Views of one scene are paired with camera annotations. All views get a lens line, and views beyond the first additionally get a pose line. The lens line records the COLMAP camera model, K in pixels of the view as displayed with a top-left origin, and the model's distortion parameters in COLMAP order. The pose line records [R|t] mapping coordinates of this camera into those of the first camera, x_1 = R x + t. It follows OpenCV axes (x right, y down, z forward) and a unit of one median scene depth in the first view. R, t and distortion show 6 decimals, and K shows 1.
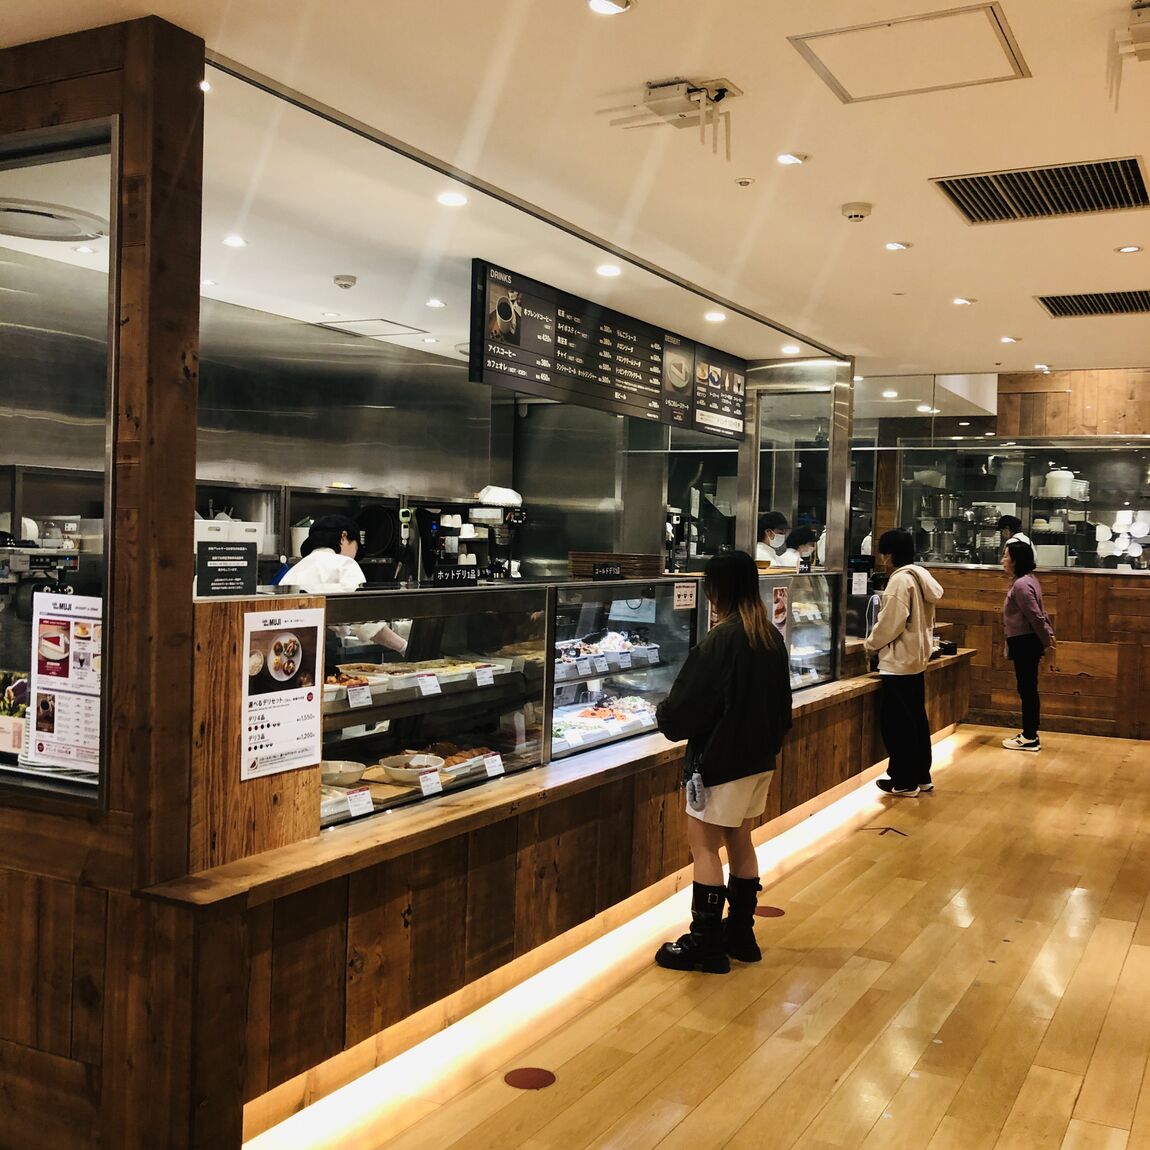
lens RADIAL K [[1269.1, 0, 575.0], [0, 1269.1, 574.7], [0, 0, 1]] dist [-0.011564, 0.000000]
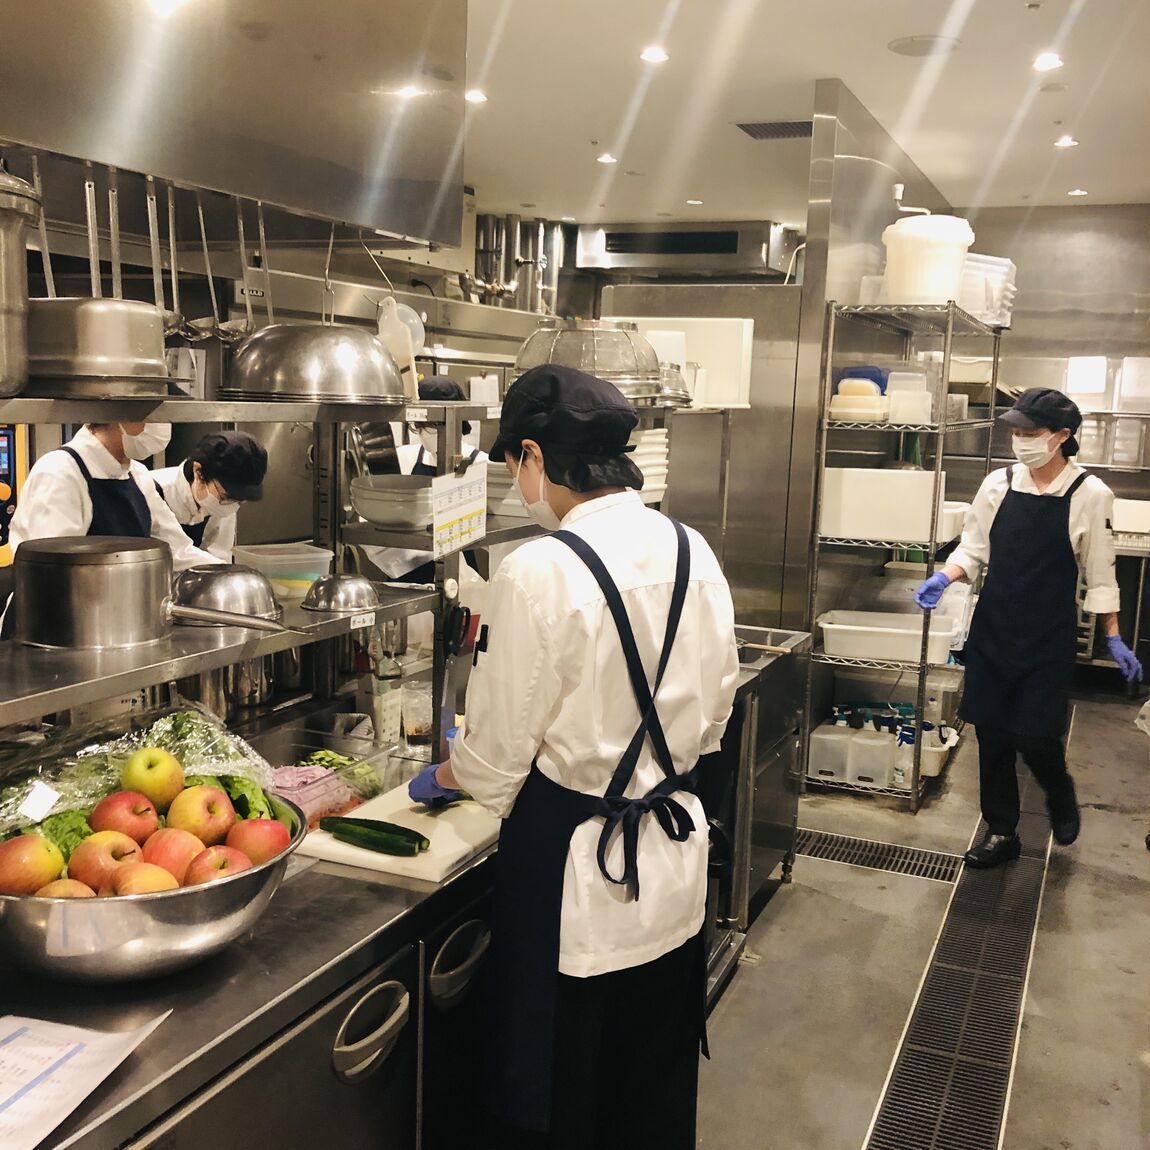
lens RADIAL K [[1269.1, 0, 575.0], [0, 1269.1, 575.9], [0, 0, 1]] dist [-0.011564, 0.000000]
pose [[0.995634, -0.009347, 0.092878, 0.257304], [-0.001631, 0.993081, 0.117419, -0.030977], [-0.093332, -0.117058, 0.988730, 0.666379]]
